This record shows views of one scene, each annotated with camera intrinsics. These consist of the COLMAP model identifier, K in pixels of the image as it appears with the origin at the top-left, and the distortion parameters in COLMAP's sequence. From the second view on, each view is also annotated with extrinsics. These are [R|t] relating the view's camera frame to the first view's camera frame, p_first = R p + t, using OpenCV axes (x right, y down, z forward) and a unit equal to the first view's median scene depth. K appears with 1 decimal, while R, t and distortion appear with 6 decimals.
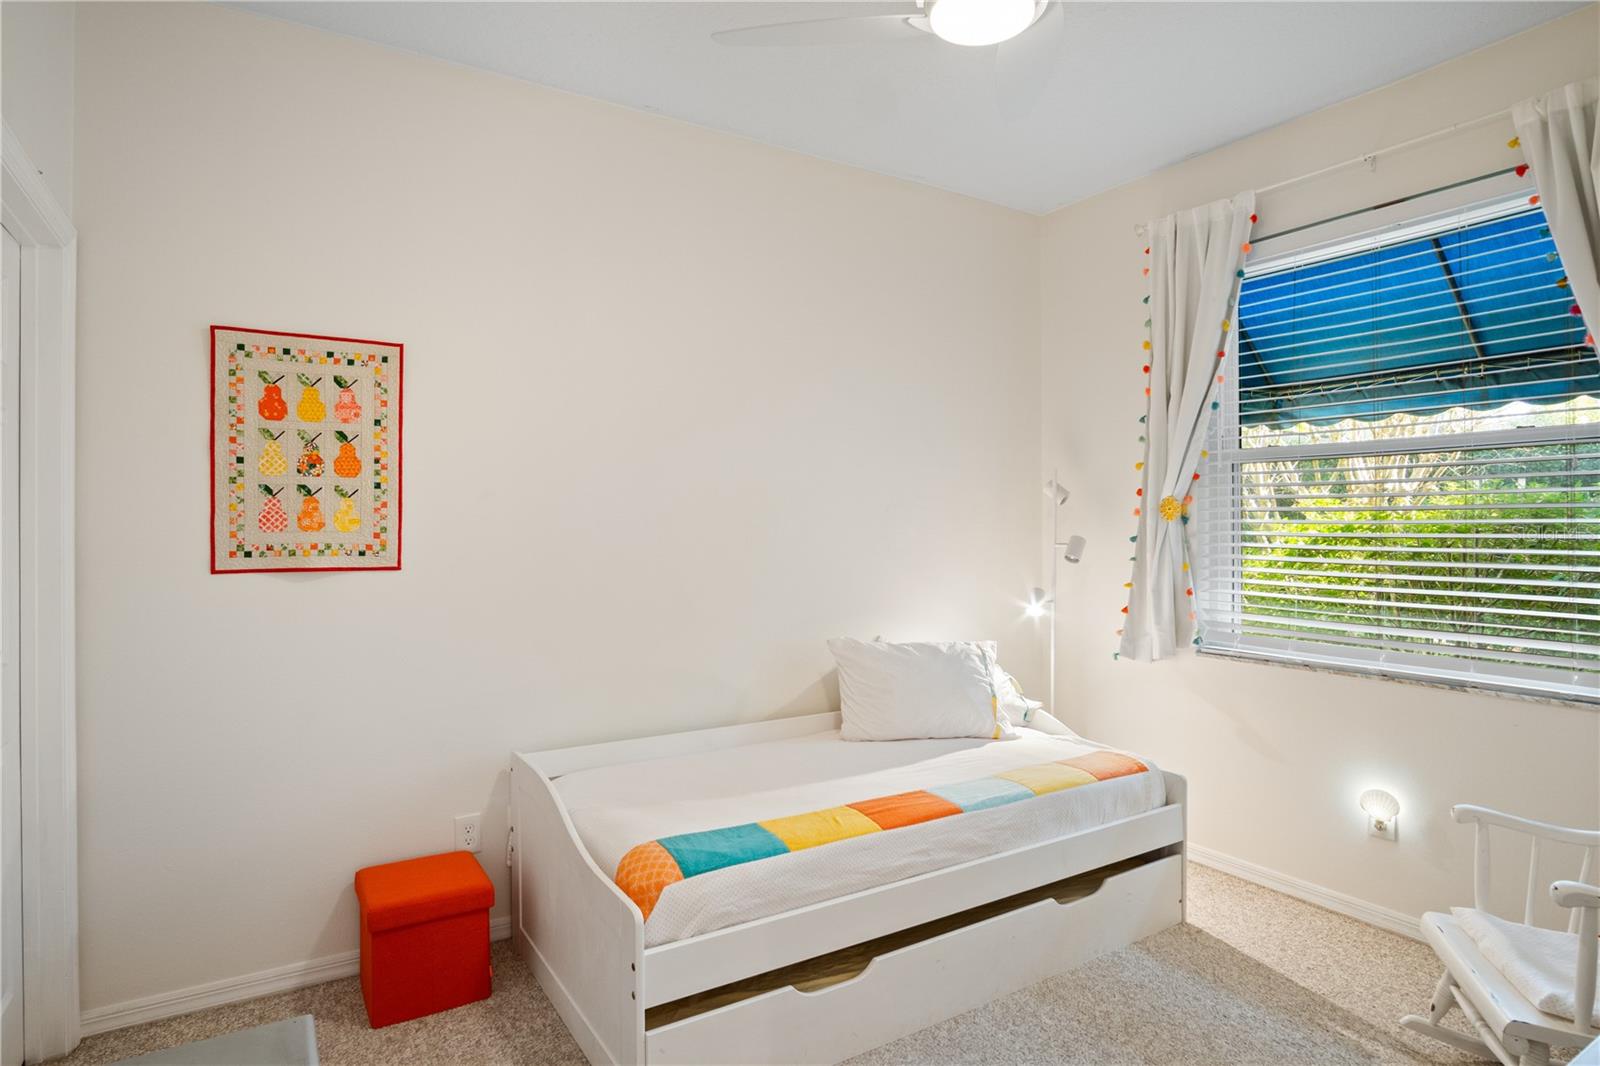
lens RADIAL K [[860.5, 0, 785.8], [0, 860.5, 527.3], [0, 0, 1]] dist [-0.030297, 0.006215]
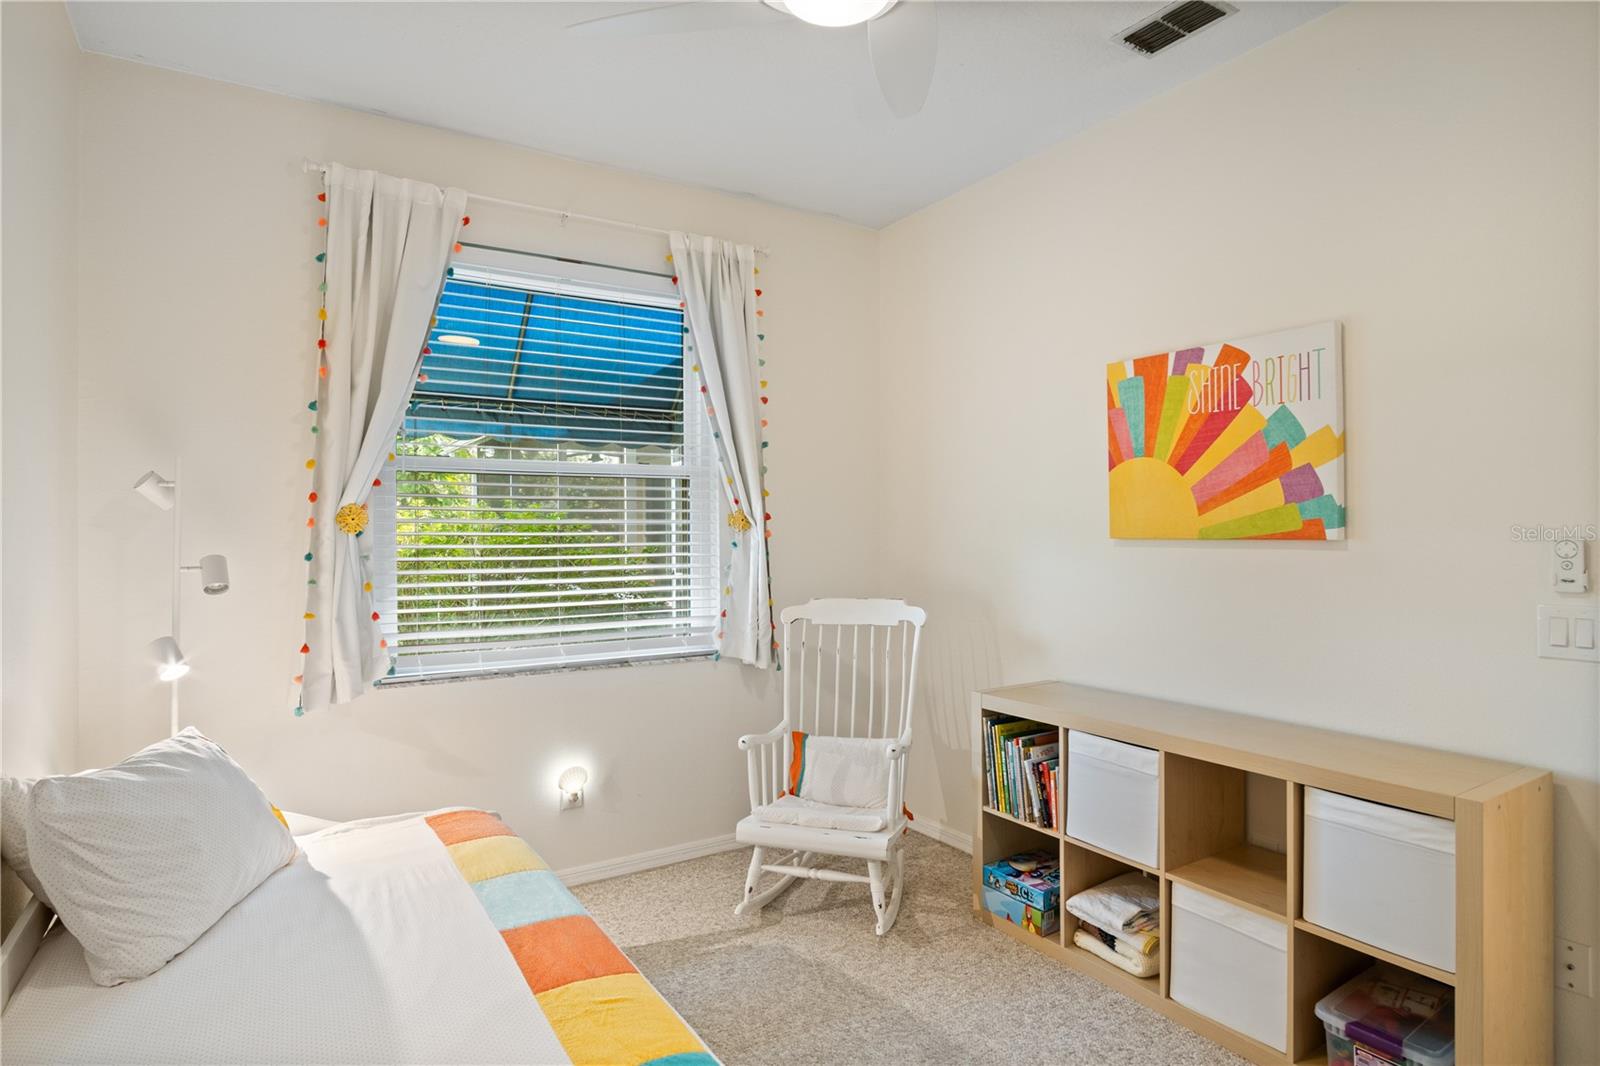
lens RADIAL K [[860.5, 0, 788.0], [0, 860.5, 534.5], [0, 0, 1]] dist [-0.030297, 0.006215]
pose [[0.005210, -0.000206, 0.999986, -0.418201], [0.010128, 0.999949, 0.000153, -0.002551], [-0.999935, 0.010127, 0.005212, 0.629975]]
